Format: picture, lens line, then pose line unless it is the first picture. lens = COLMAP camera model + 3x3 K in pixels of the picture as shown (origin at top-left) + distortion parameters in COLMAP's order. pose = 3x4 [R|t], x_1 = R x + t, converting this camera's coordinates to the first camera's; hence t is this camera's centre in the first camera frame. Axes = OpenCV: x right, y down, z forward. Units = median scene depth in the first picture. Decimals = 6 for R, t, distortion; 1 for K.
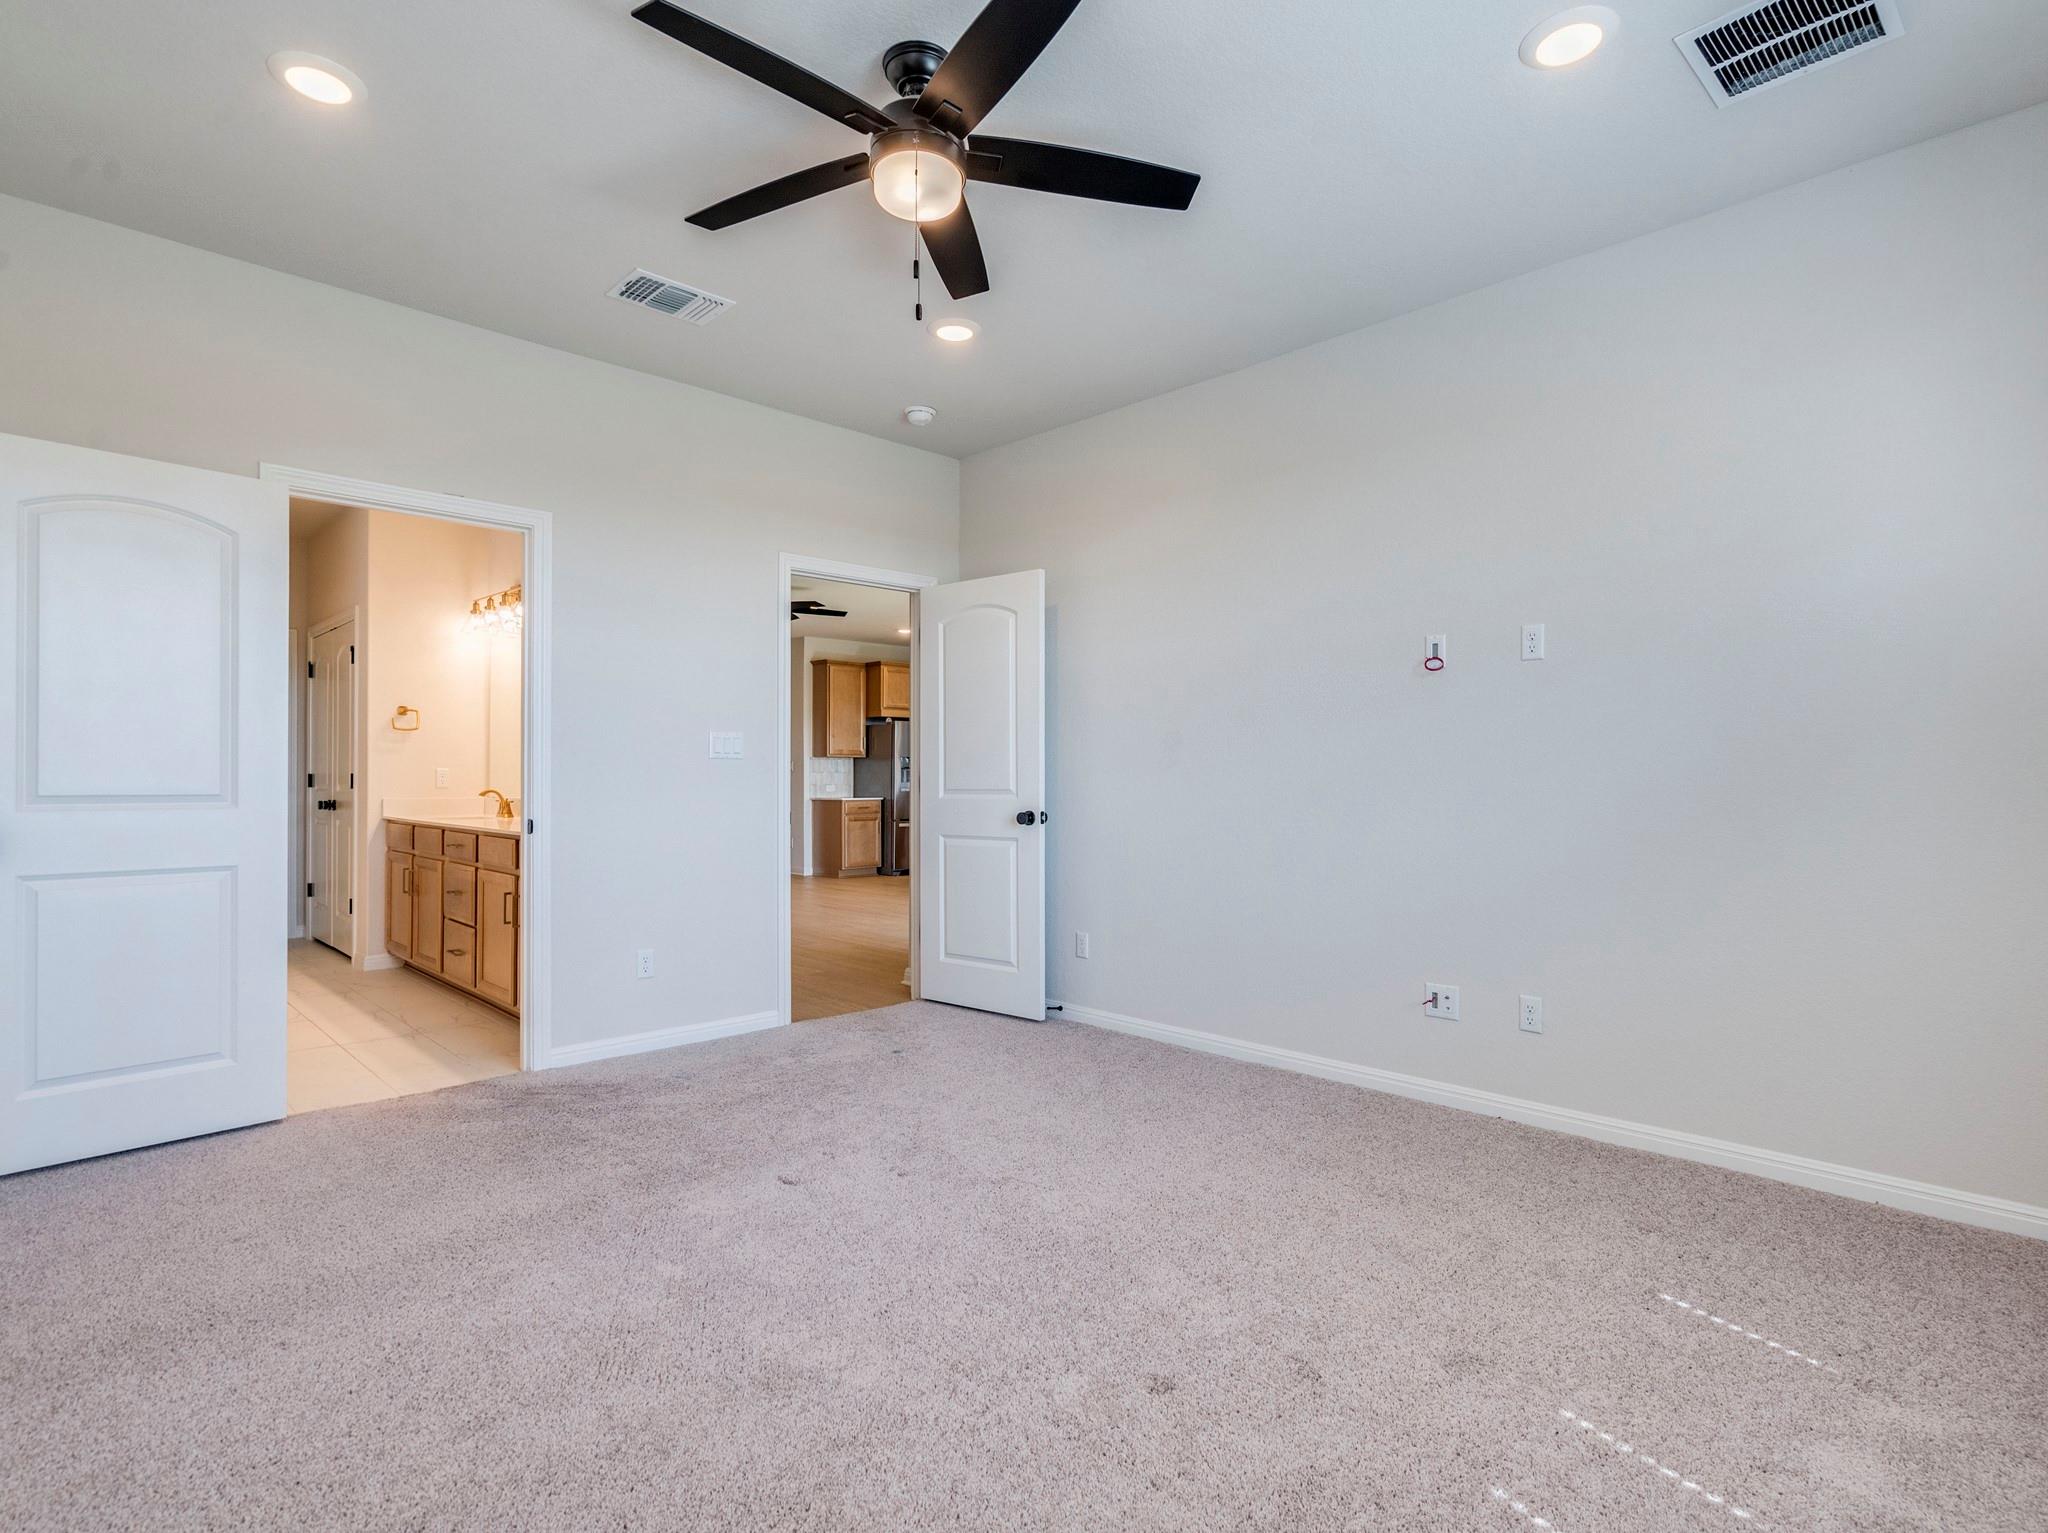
lens RADIAL K [[1076.0, 0, 1021.9], [0, 1076.0, 755.5], [0, 0, 1]] dist [0.001316, 0.000363]
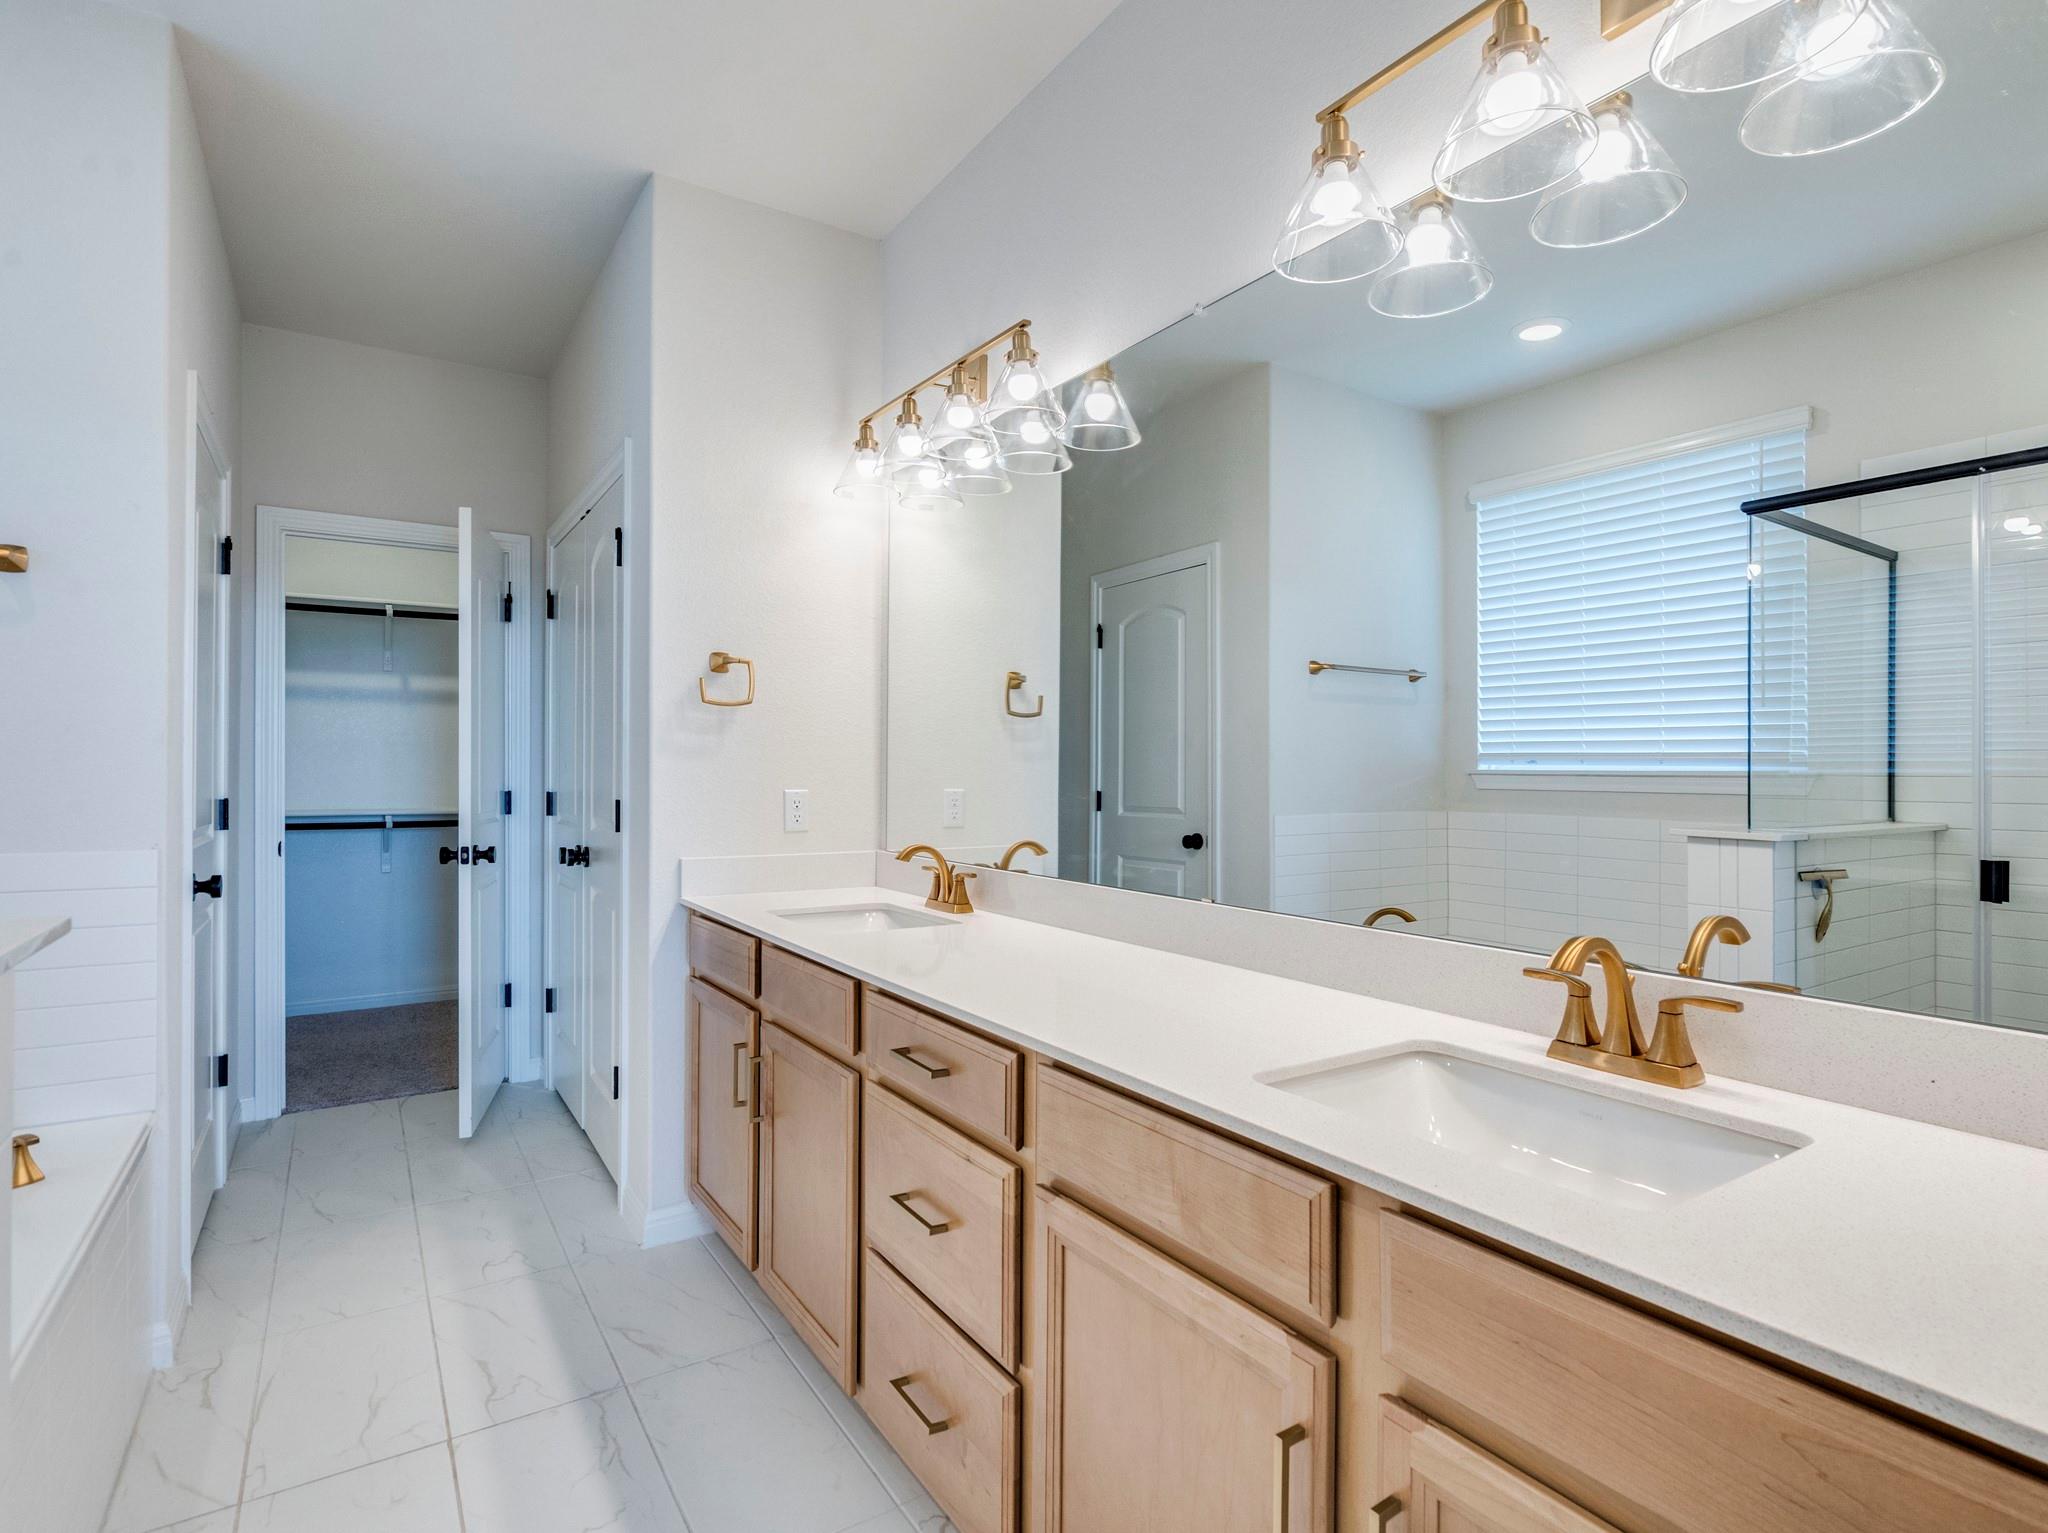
lens RADIAL K [[1076.0, 0, 1021.9], [0, 1076.0, 755.5], [0, 0, 1]] dist [0.001316, 0.000363]
pose [[0.980589, 0.001433, -0.196068, -0.357128], [-0.000634, 0.999991, 0.004136, -0.004602], [0.196072, -0.003931, 0.980582, 0.573660]]
